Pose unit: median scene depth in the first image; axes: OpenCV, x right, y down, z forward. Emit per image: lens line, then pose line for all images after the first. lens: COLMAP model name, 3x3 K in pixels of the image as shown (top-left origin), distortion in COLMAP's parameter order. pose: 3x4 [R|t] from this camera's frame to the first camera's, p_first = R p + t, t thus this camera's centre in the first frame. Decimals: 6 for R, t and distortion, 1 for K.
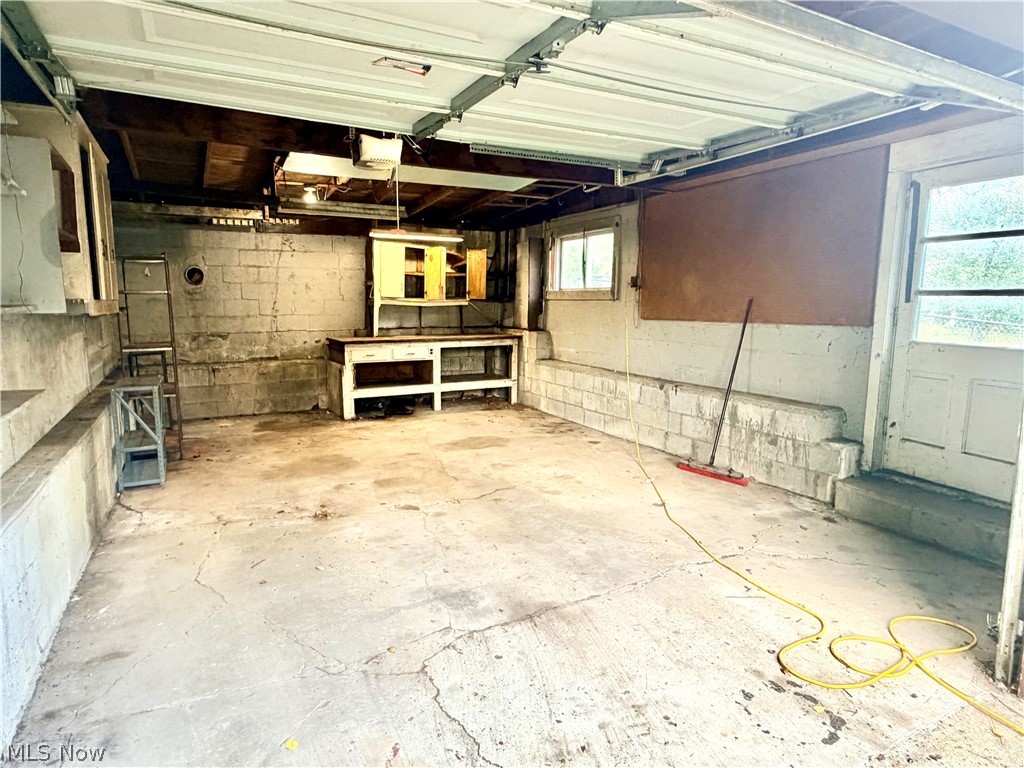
lens RADIAL K [[604.5, 0, 511.4], [0, 604.5, 382.0], [0, 0, 1]] dist [-0.005043, 0.001102]
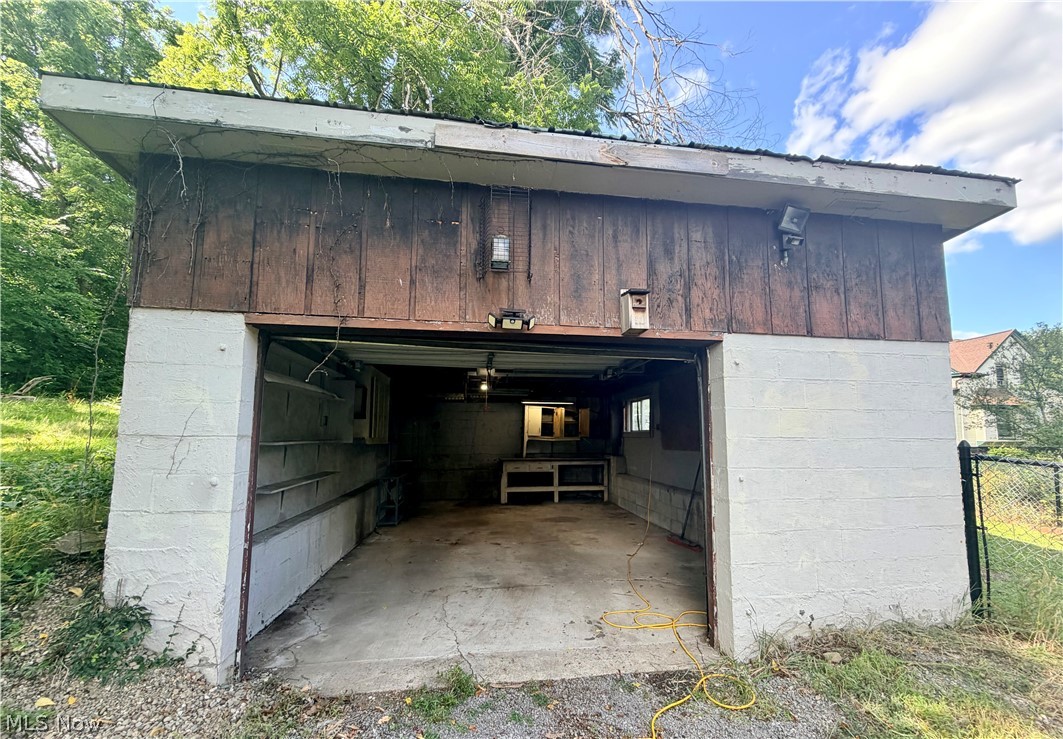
lens RADIAL K [[434.0, 0, 543.7], [0, 434.0, 394.9], [0, 0, 1]] dist [-0.000047, -0.000024]
pose [[0.942664, -0.033026, -0.332105, 0.279236], [-0.044130, 0.974020, -0.222122, 0.027117], [0.330813, 0.224043, 0.916716, -0.208106]]
